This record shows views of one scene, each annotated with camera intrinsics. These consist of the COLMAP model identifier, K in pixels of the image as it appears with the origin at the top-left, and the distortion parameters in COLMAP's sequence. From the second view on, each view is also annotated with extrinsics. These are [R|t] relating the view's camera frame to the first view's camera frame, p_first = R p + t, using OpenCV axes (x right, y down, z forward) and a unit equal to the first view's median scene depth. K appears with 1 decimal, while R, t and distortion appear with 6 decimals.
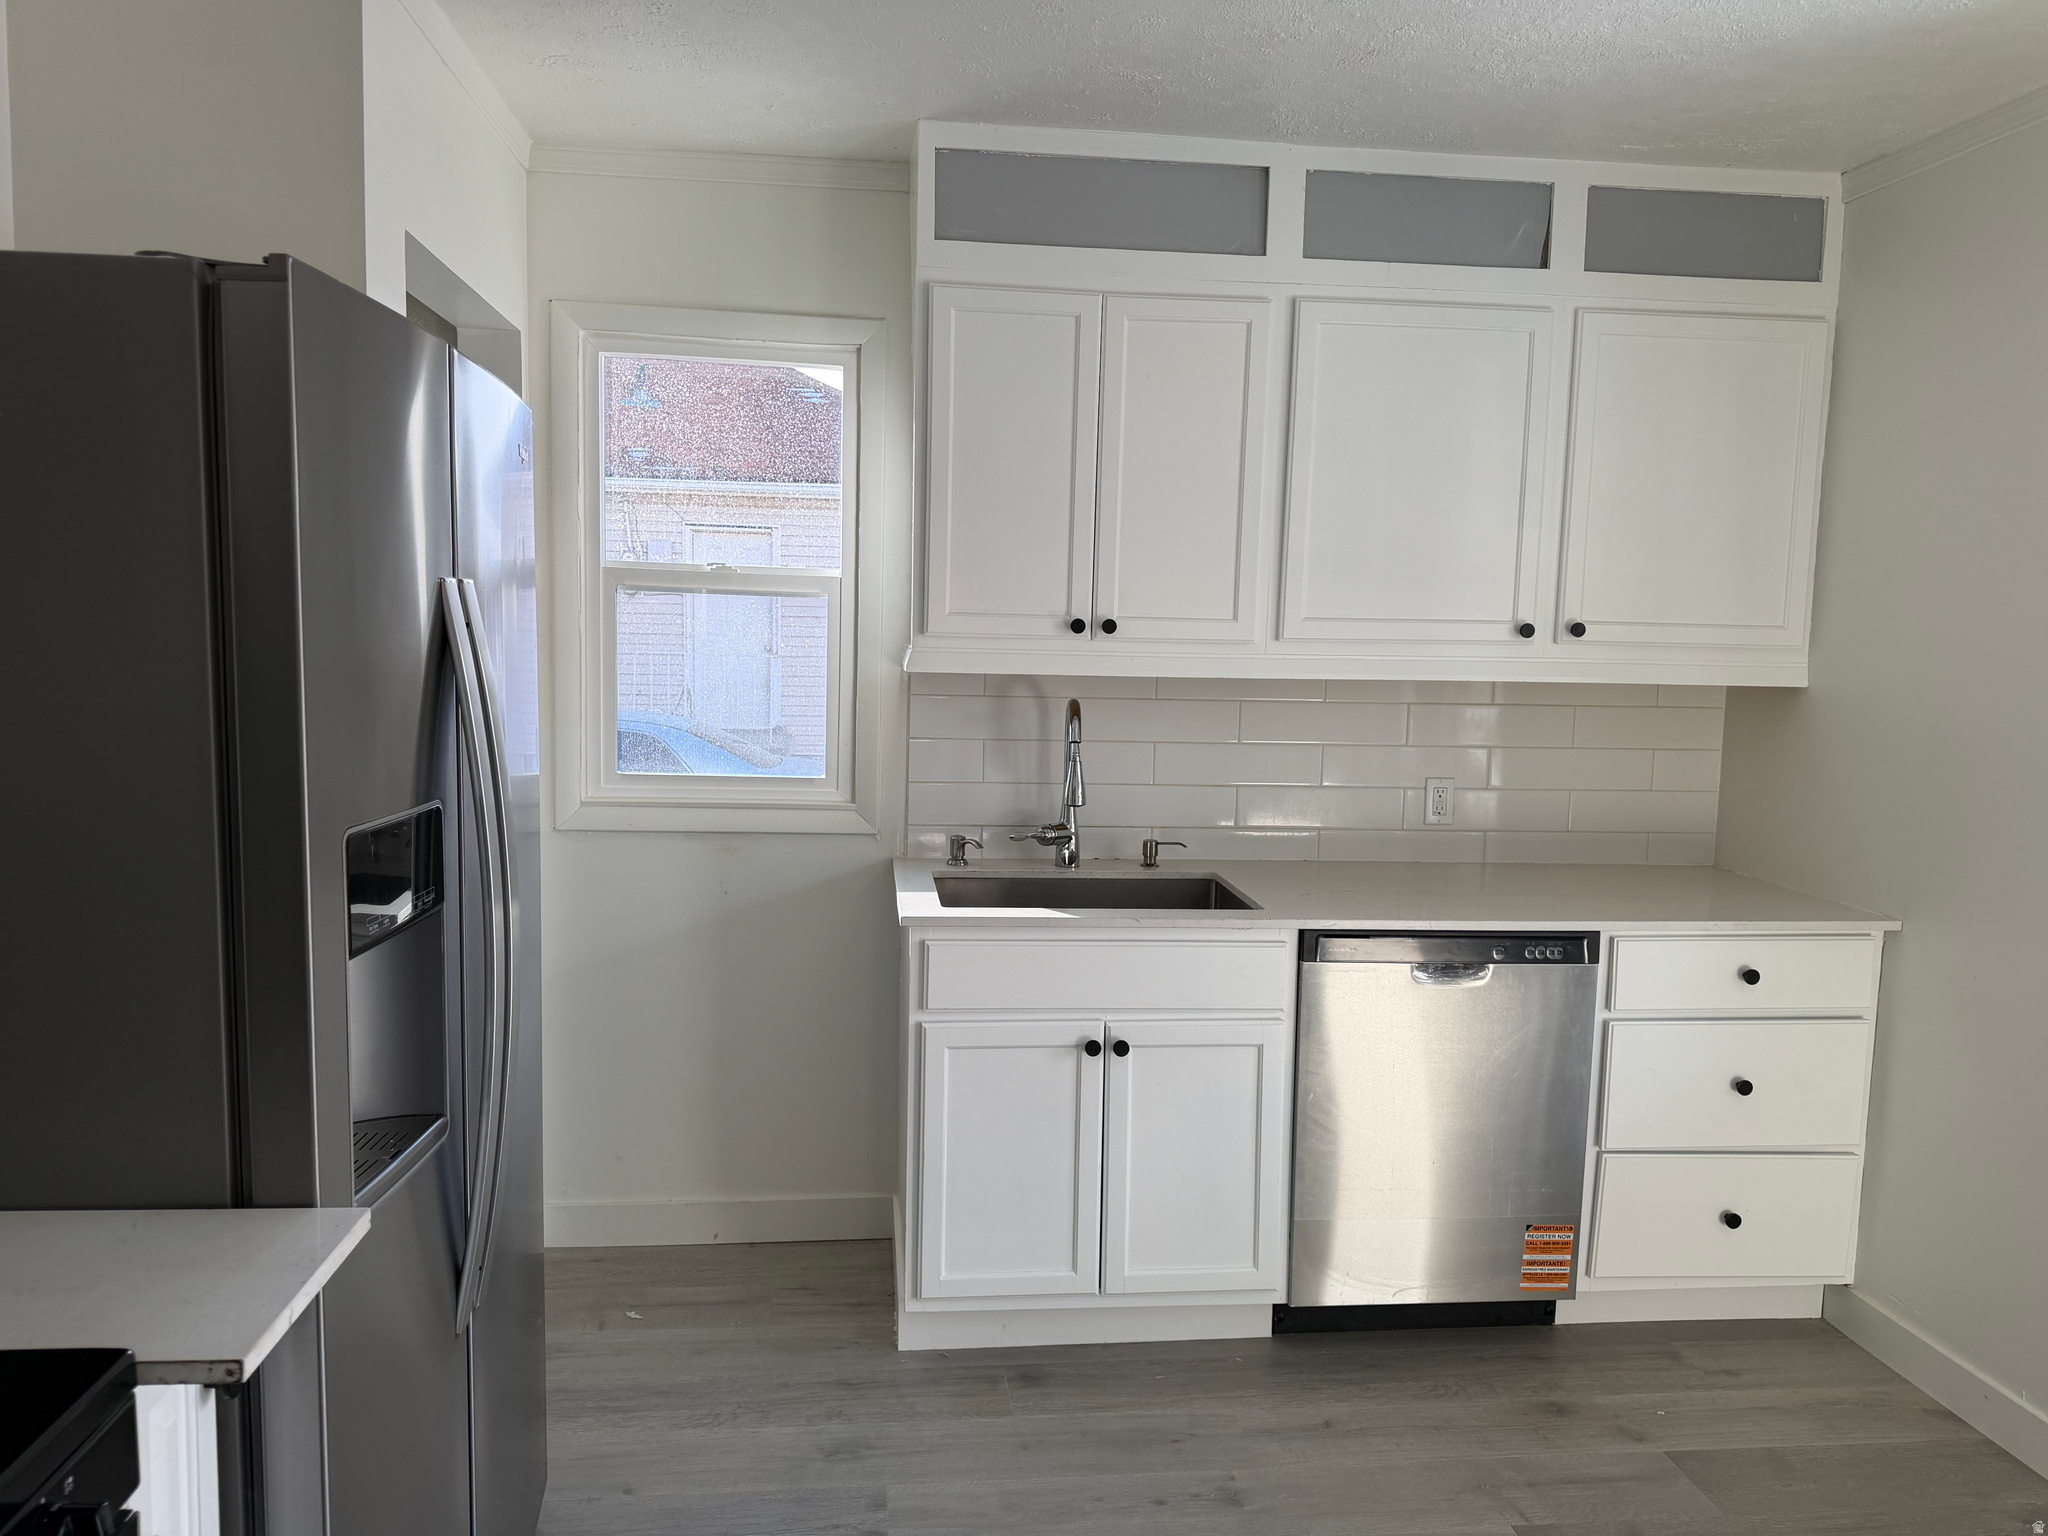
lens RADIAL K [[1431.5, 0, 1024.0], [0, 1431.5, 768.0], [0, 0, 1]] dist [0.050887, -0.025814]
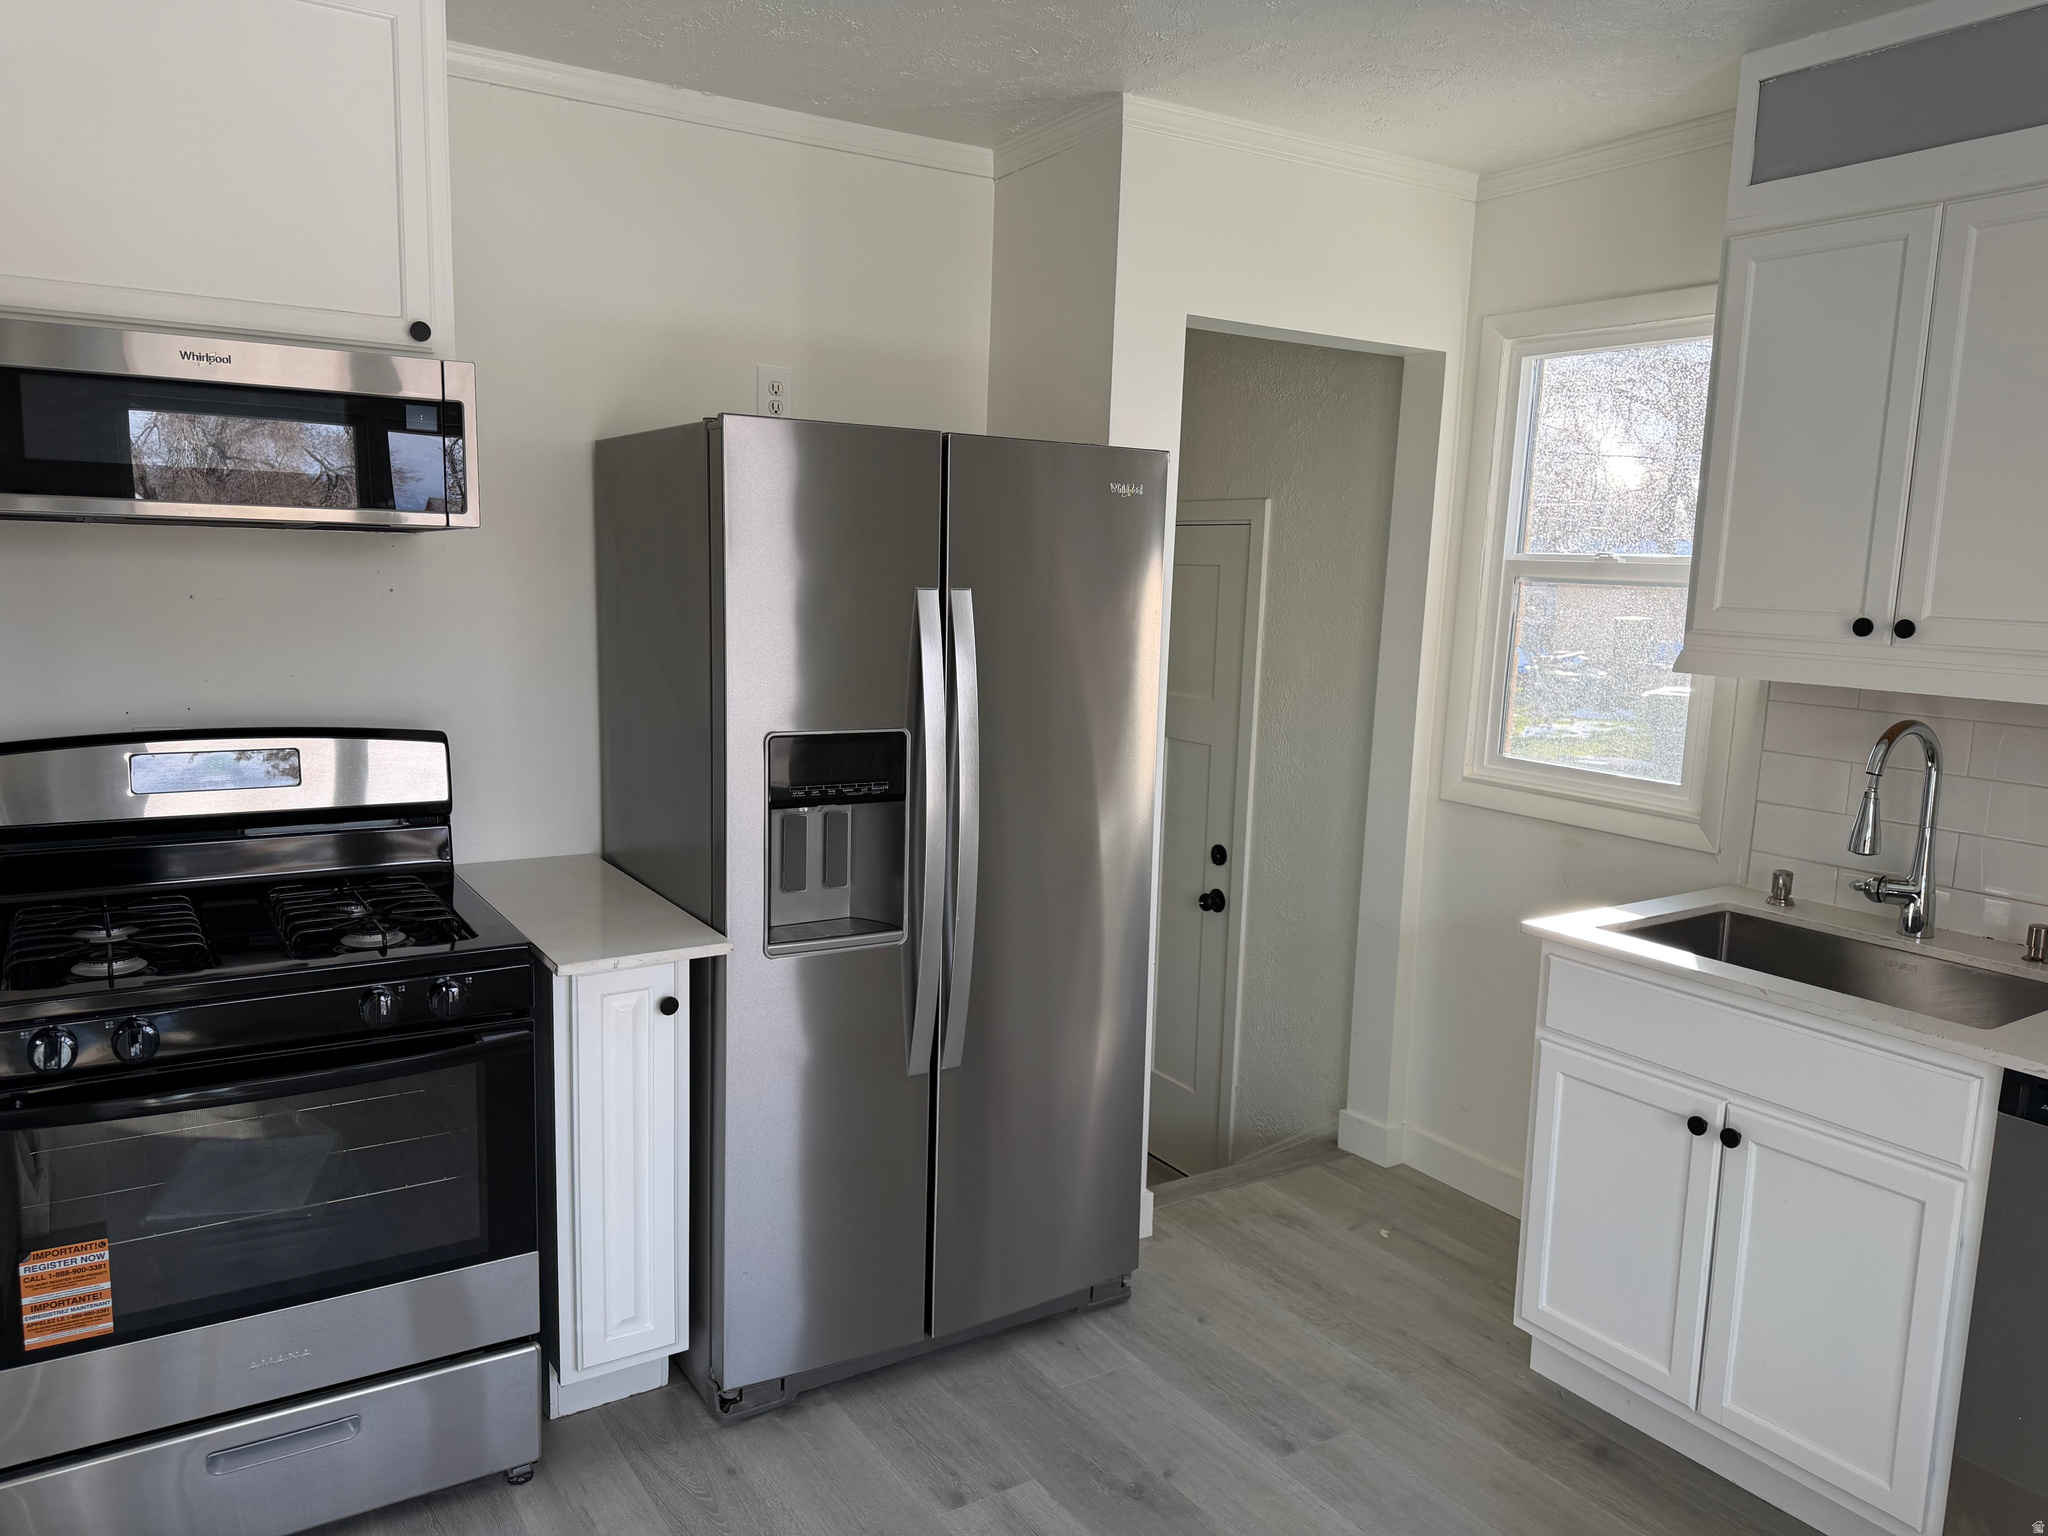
lens RADIAL K [[1451.2, 0, 1024.0], [0, 1451.2, 768.0], [0, 0, 1]] dist [-0.006344, -0.003189]
pose [[0.452588, 0.115828, -0.884165, 0.582455], [-0.096071, 0.992090, 0.080790, -0.045302], [0.886529, 0.048378, 0.460136, 0.228435]]
